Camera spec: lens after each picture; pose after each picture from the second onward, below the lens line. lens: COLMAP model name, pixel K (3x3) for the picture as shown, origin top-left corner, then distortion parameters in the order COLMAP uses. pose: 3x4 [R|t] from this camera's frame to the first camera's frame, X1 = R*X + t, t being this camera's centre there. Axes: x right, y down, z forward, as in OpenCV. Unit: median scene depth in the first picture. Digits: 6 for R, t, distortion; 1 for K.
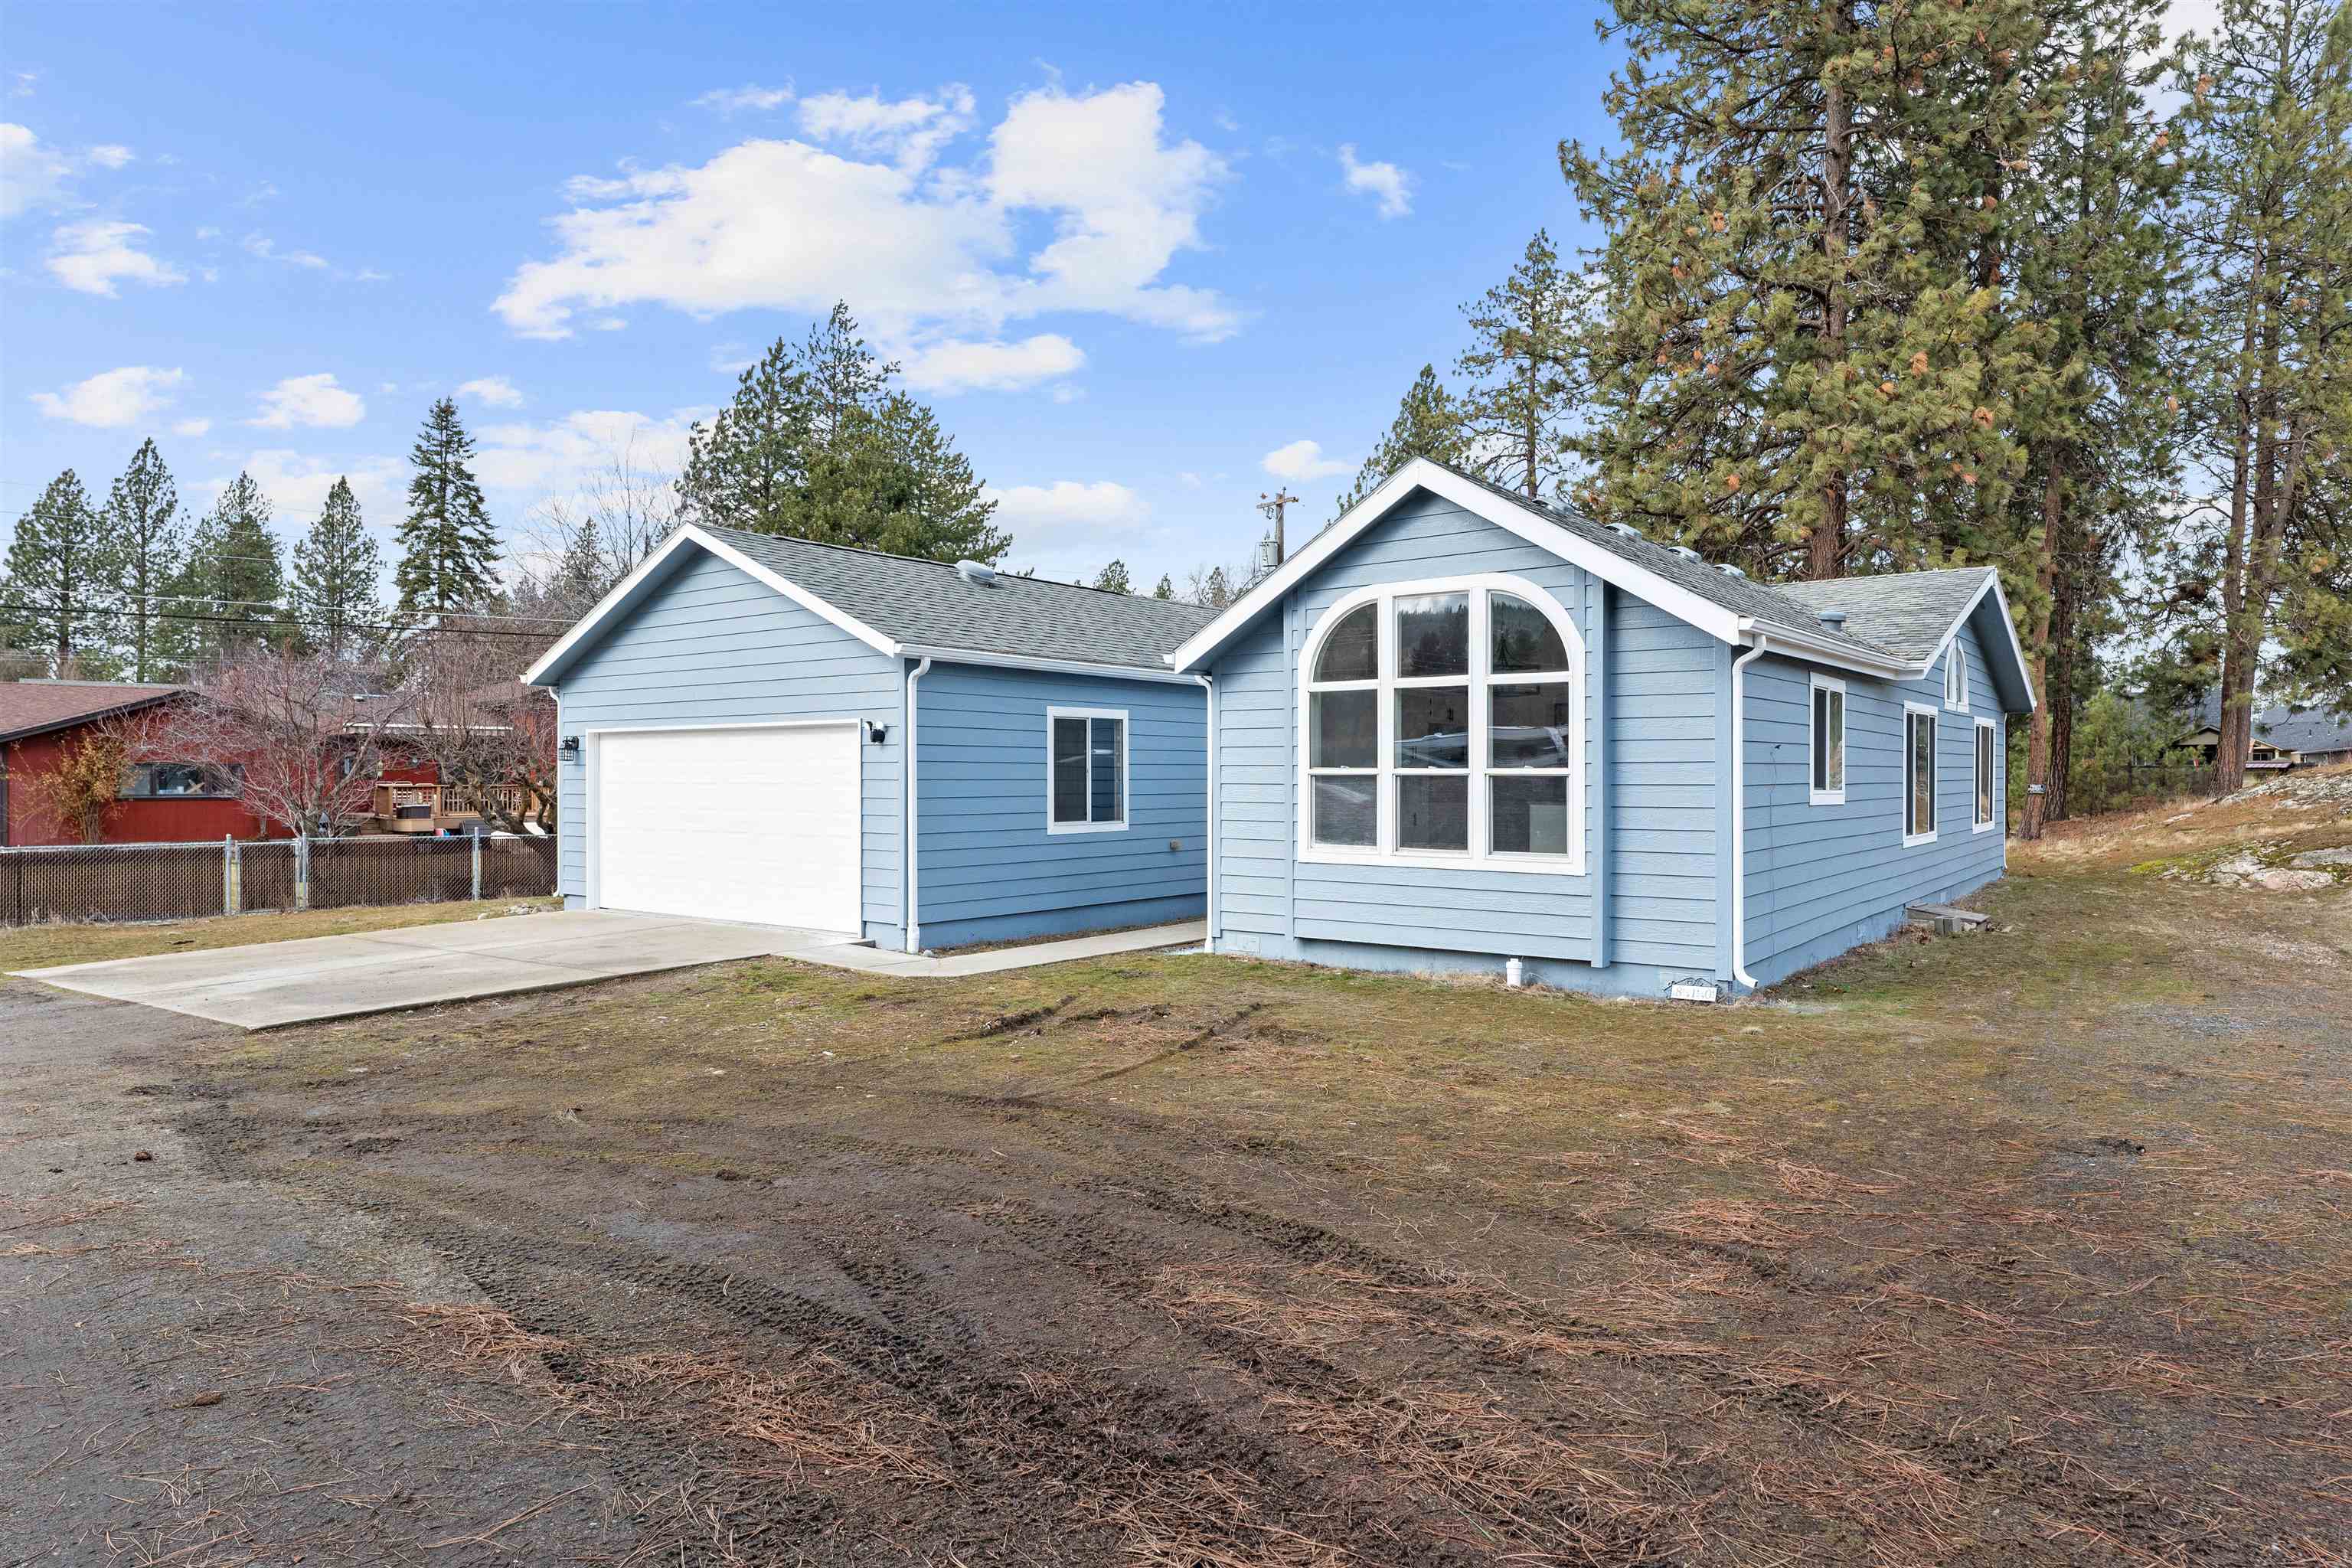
lens RADIAL K [[1407.1, 0, 1178.6], [0, 1407.1, 782.1], [0, 0, 1]] dist [-0.001351, 0.005829]
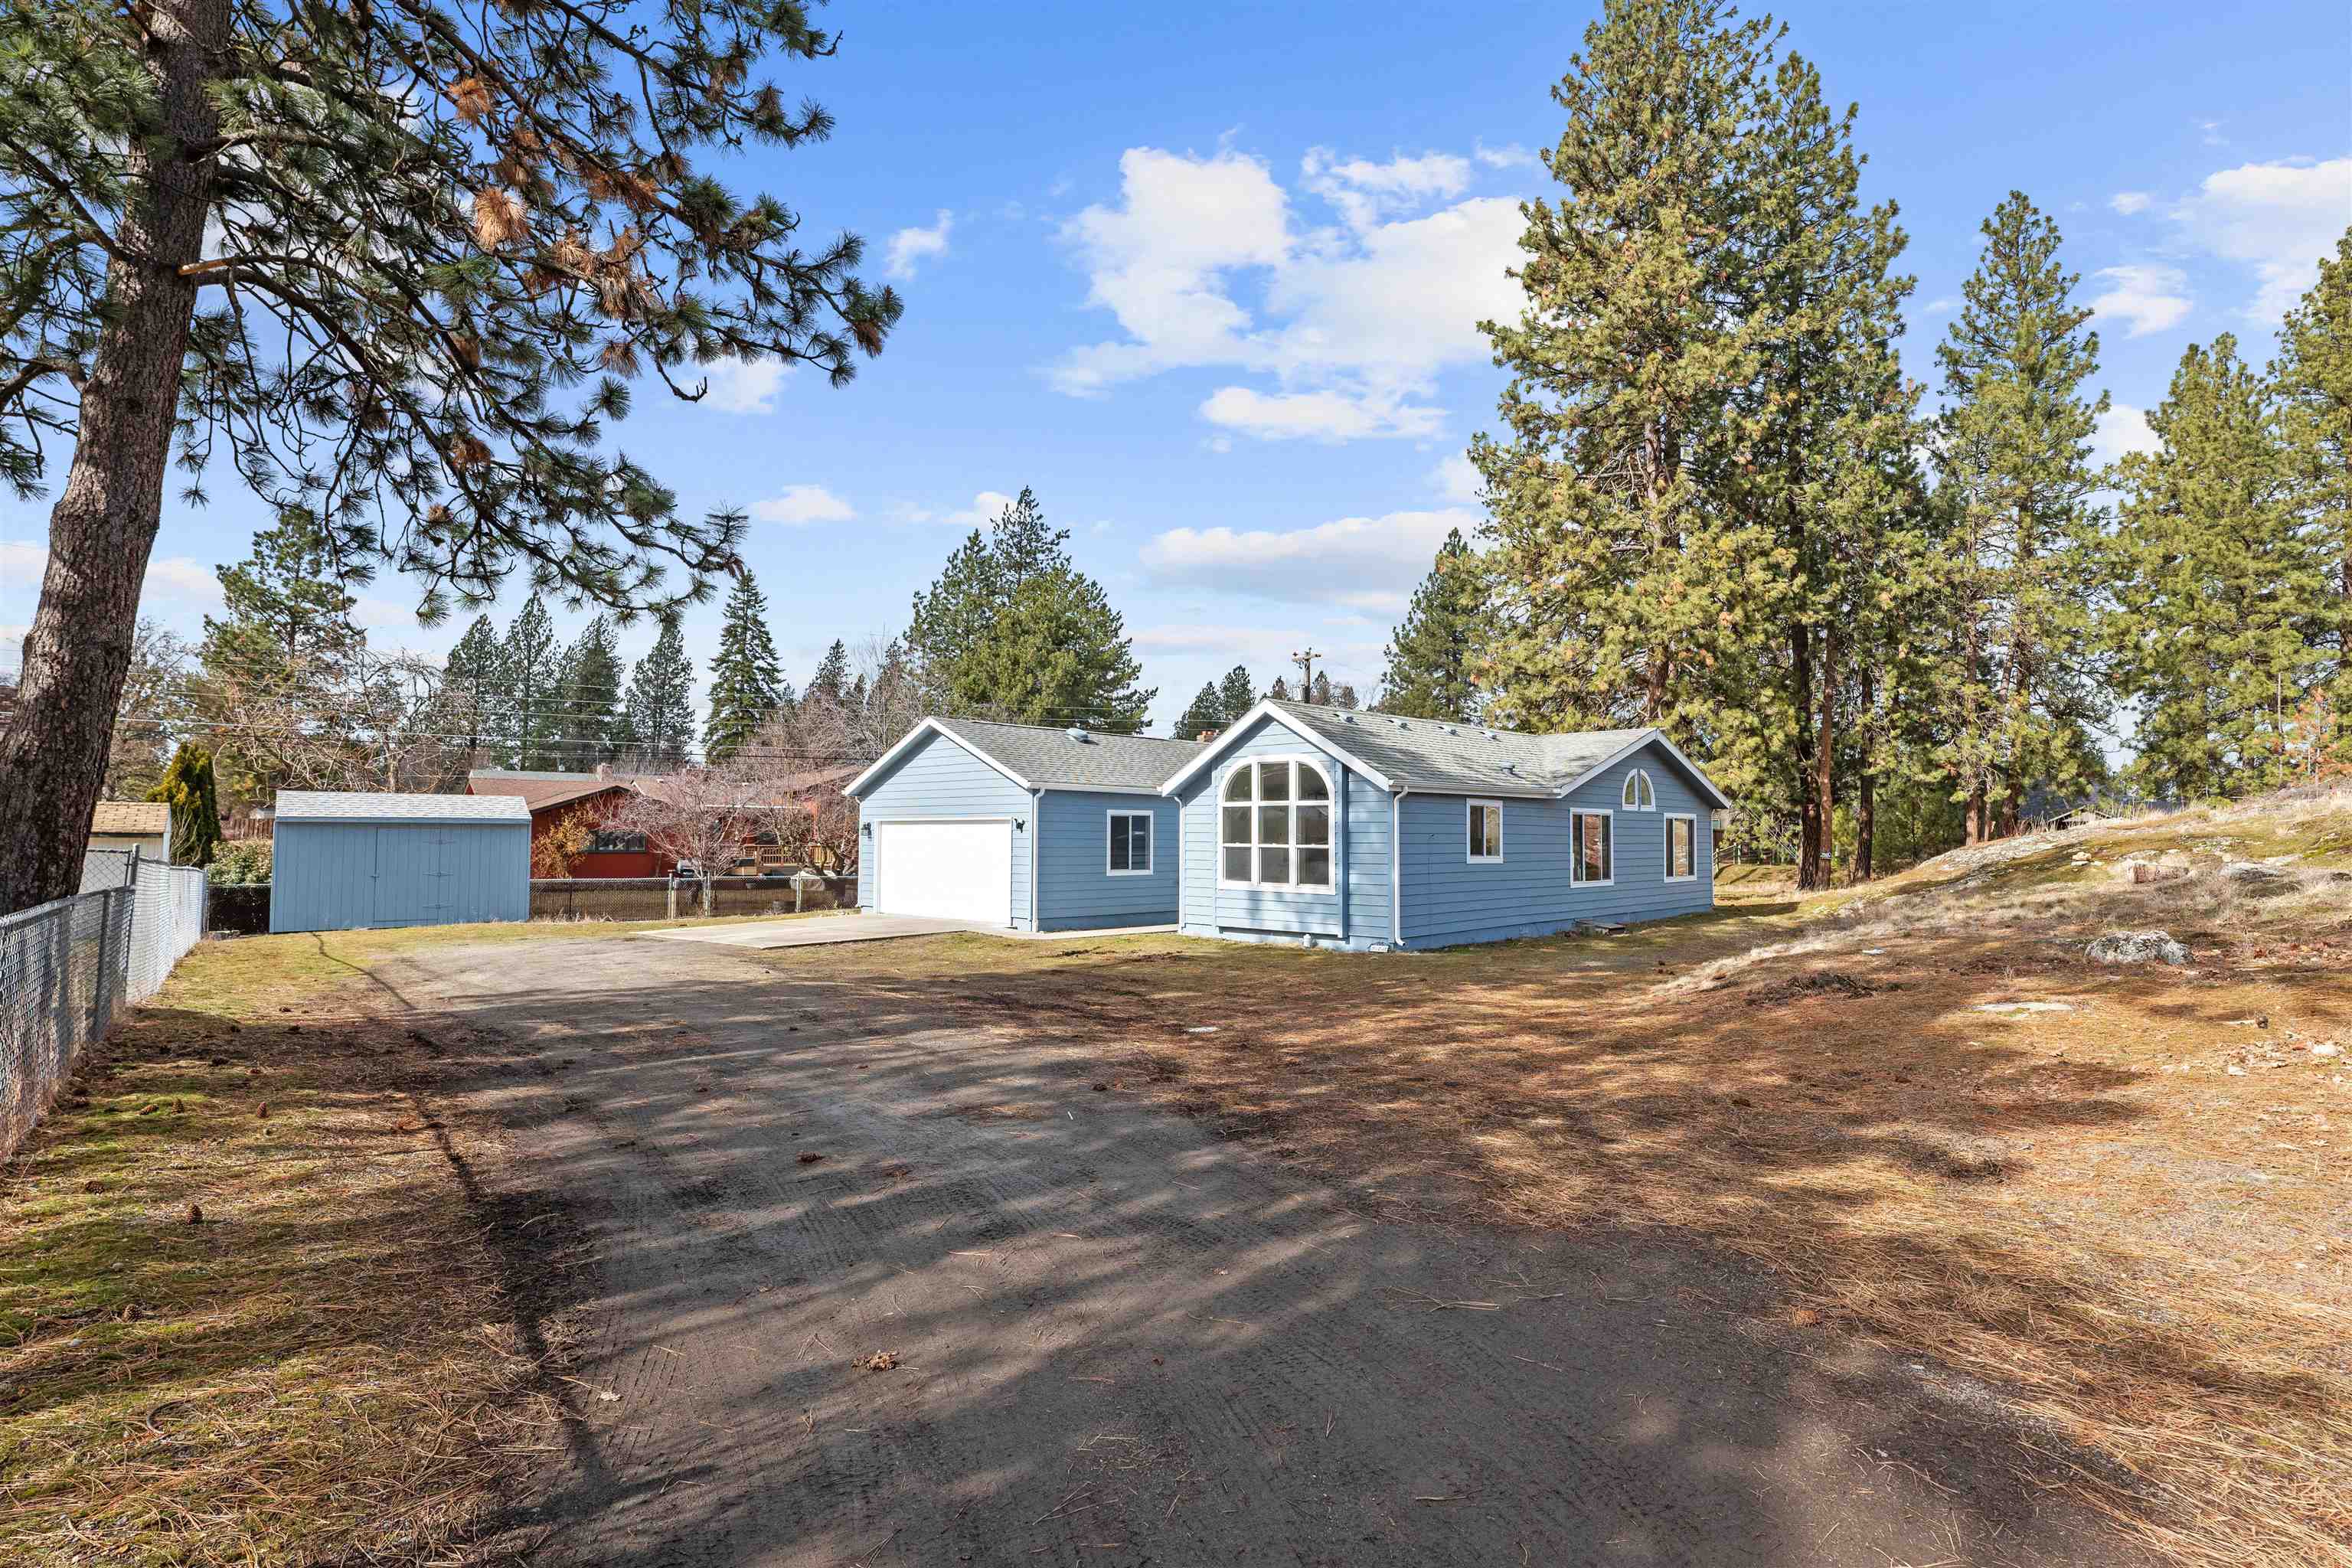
lens RADIAL K [[1191.5, 0, 1176.1], [0, 1191.5, 782.3], [0, 0, 1]] dist [-0.013095, 0.000274]
pose [[0.993942, 0.001046, -0.109900, 0.203434], [-0.006706, 0.998669, -0.051145, -0.009223], [0.109700, 0.051572, 0.992626, -0.696859]]
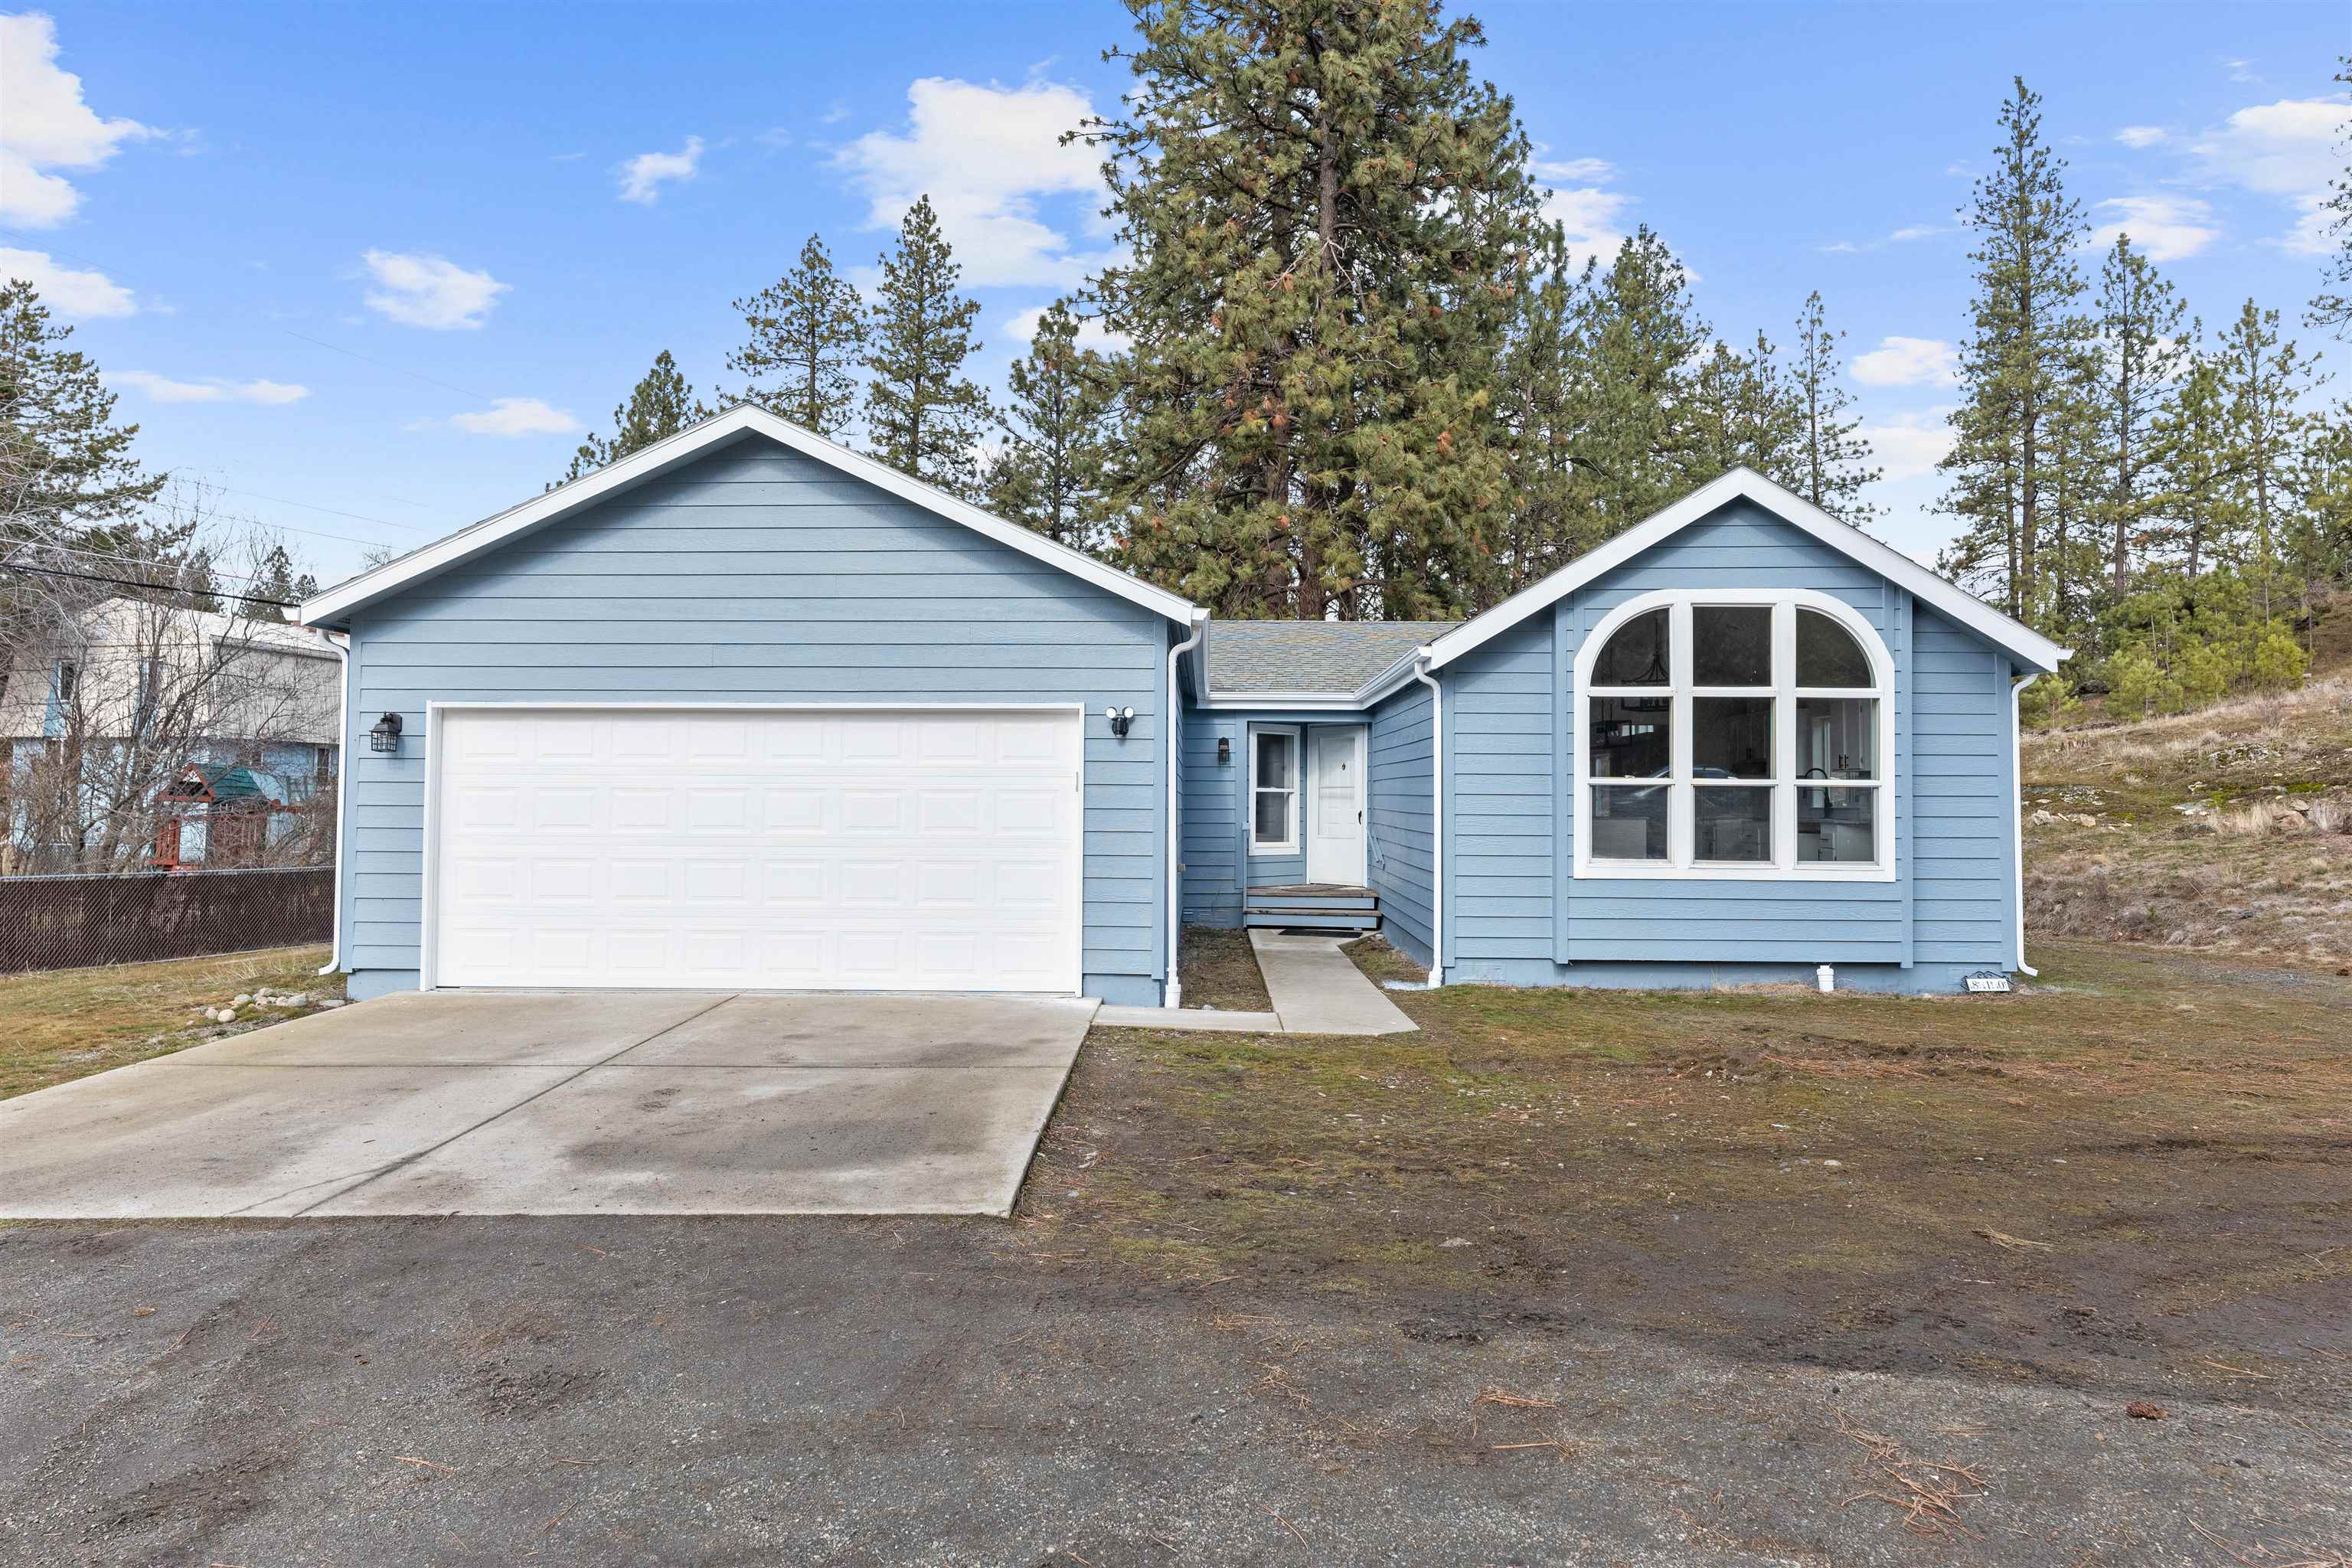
lens RADIAL K [[1461.6, 0, 1174.7], [0, 1461.6, 768.1], [0, 0, 1]] dist [0.003462, -0.000236]
pose [[0.813053, 0.021178, 0.581805, -0.652447], [-0.001867, 0.999428, -0.033771, 0.016030], [-0.582187, 0.026371, 0.812627, 0.346645]]
